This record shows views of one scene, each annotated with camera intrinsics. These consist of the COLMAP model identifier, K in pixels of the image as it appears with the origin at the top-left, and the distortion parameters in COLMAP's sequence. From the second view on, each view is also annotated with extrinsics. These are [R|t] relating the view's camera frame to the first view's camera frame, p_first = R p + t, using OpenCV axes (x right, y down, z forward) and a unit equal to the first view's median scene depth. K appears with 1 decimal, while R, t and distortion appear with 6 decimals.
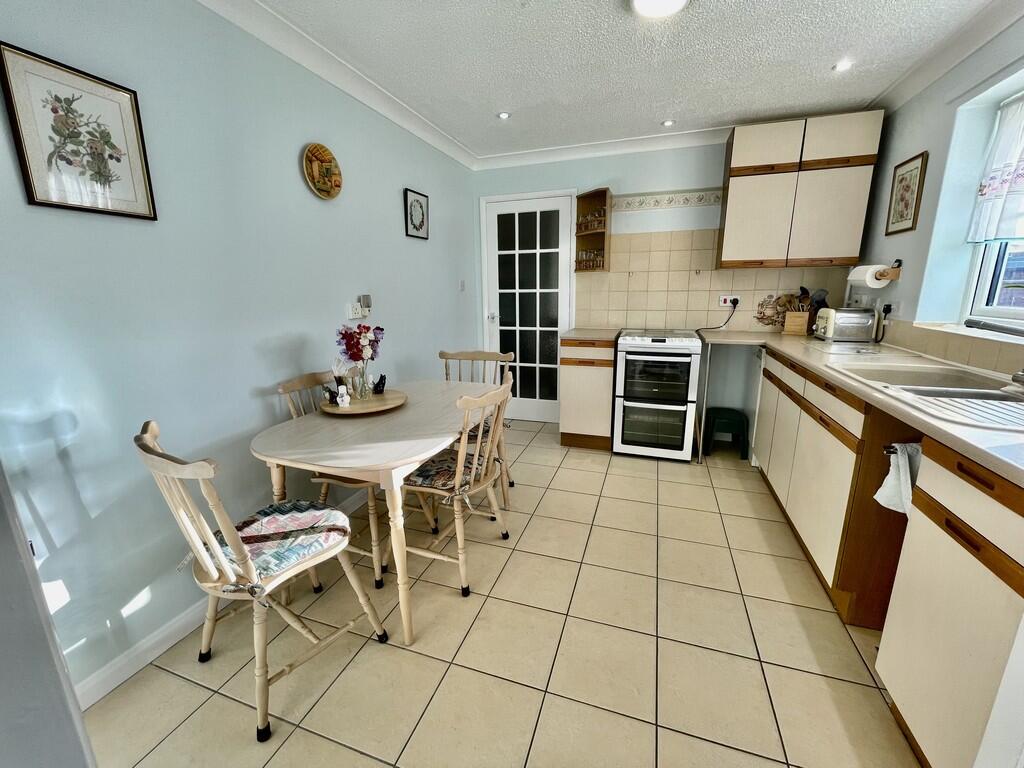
lens RADIAL K [[414.6, 0, 513.2], [0, 414.6, 384.8], [0, 0, 1]] dist [-0.002476, 0.000059]
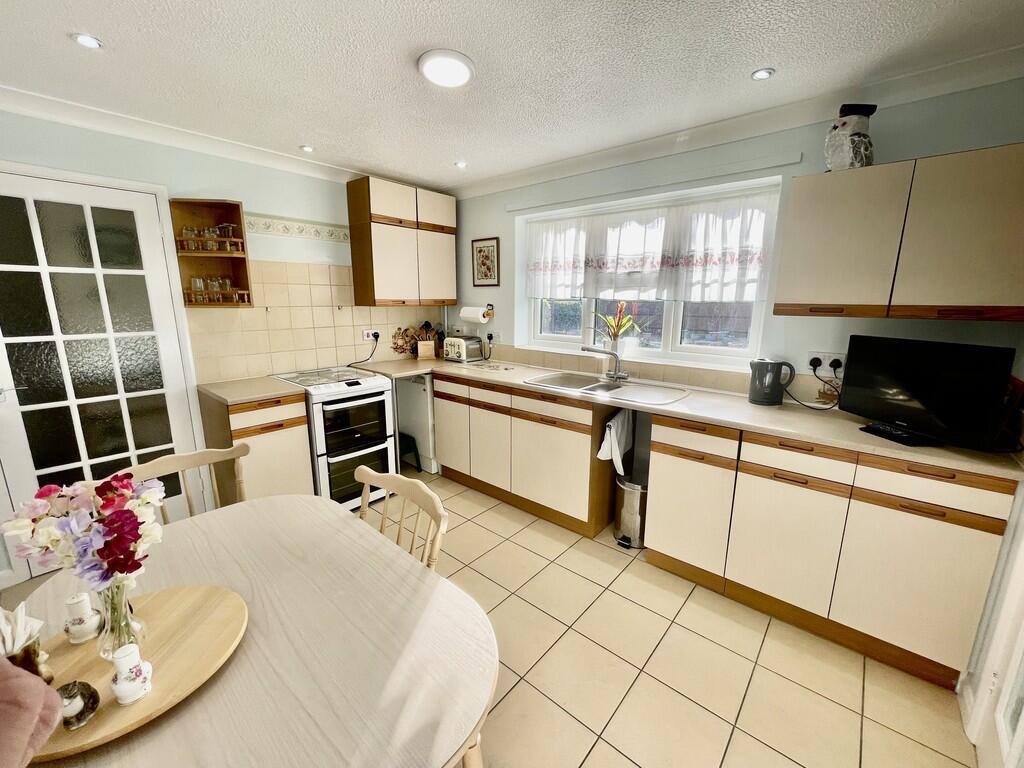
lens RADIAL K [[414.6, 0, 513.2], [0, 414.6, 384.7], [0, 0, 1]] dist [-0.002476, 0.000059]
pose [[0.373383, -0.176760, 0.910682, -0.360419], [0.201843, 0.973641, 0.106224, -0.128310], [-0.905453, 0.144153, 0.399218, 0.292432]]
